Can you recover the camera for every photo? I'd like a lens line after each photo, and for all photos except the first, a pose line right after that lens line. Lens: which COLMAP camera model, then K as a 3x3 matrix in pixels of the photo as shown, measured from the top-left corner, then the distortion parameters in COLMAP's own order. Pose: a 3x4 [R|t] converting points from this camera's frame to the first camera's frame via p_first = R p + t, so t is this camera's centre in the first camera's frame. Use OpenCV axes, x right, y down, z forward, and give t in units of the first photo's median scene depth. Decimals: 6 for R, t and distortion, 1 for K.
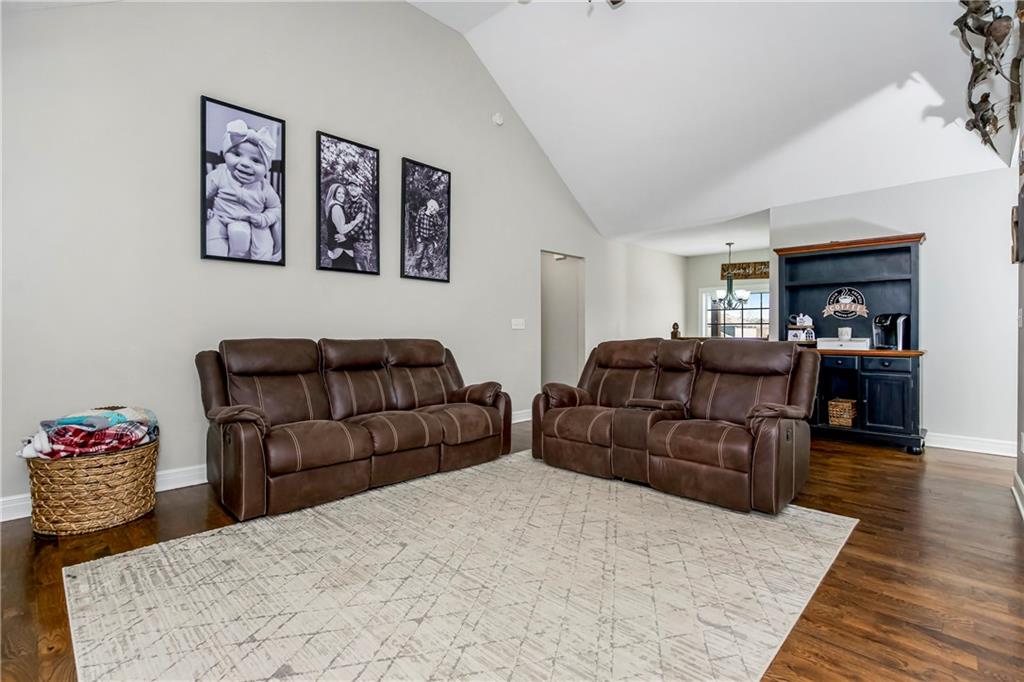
lens RADIAL K [[477.6, 0, 516.4], [0, 477.6, 336.4], [0, 0, 1]] dist [-0.003068, -0.000384]
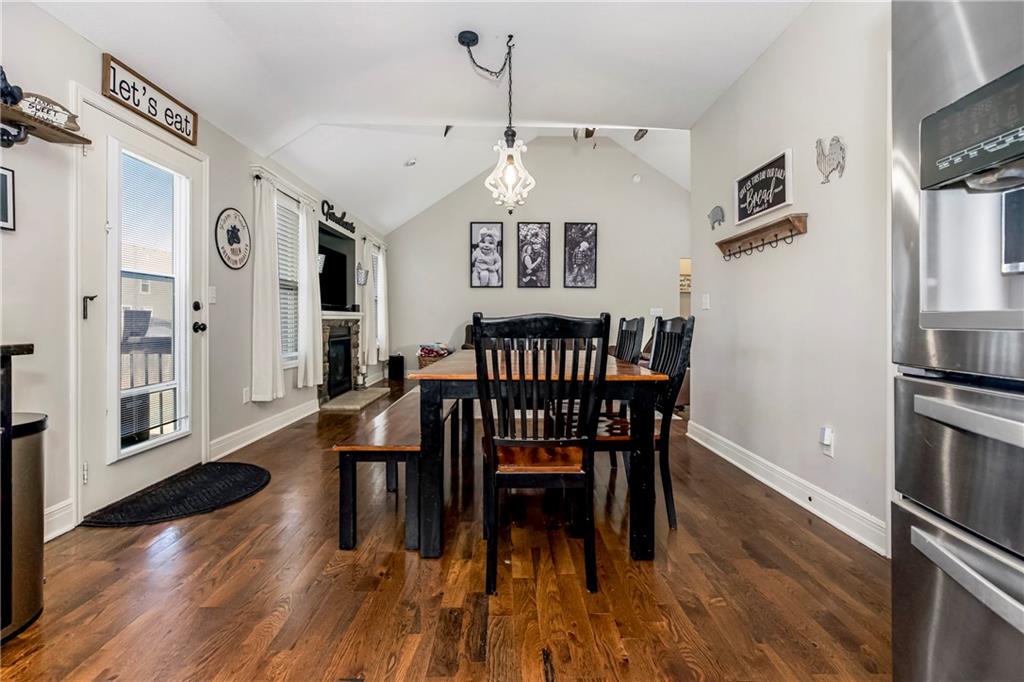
lens RADIAL K [[477.6, 0, 516.4], [0, 477.6, 336.4], [0, 0, 1]] dist [-0.003068, -0.000384]
pose [[0.716596, 0.019412, -0.697219, 1.038470], [-0.004547, 0.999721, 0.023161, 0.026077], [0.697474, -0.013426, 0.716484, -0.515957]]
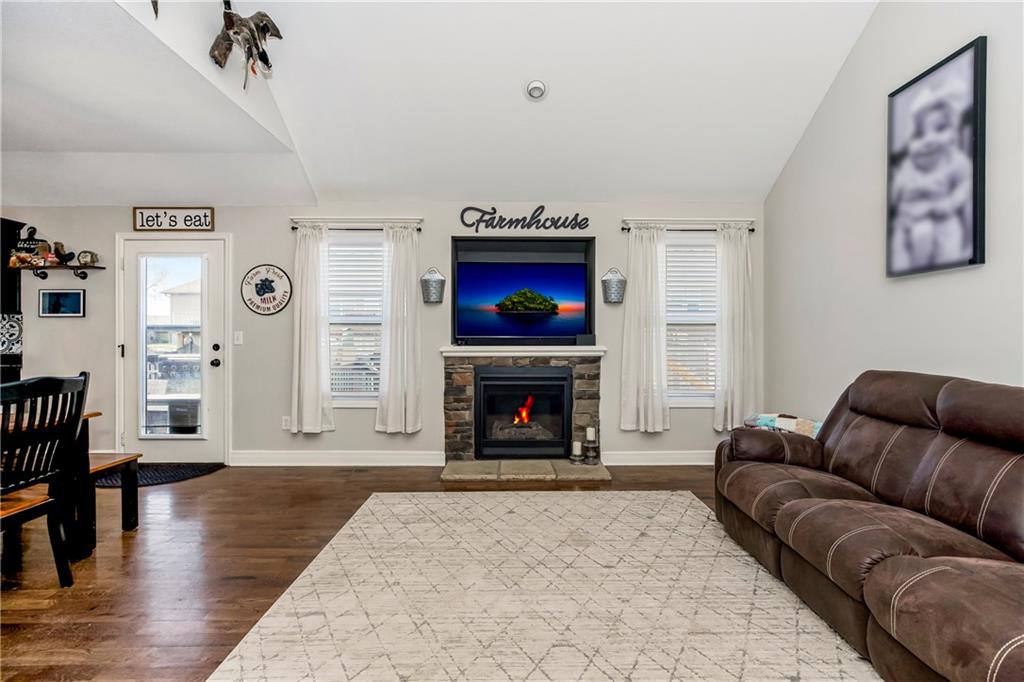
lens RADIAL K [[477.6, 0, 516.4], [0, 477.6, 336.4], [0, 0, 1]] dist [-0.003068, -0.000384]
pose [[-0.705440, 0.003697, -0.708760, 0.384262], [-0.007934, 0.999883, 0.013113, -0.048447], [0.708725, 0.014874, -0.705328, 0.941384]]
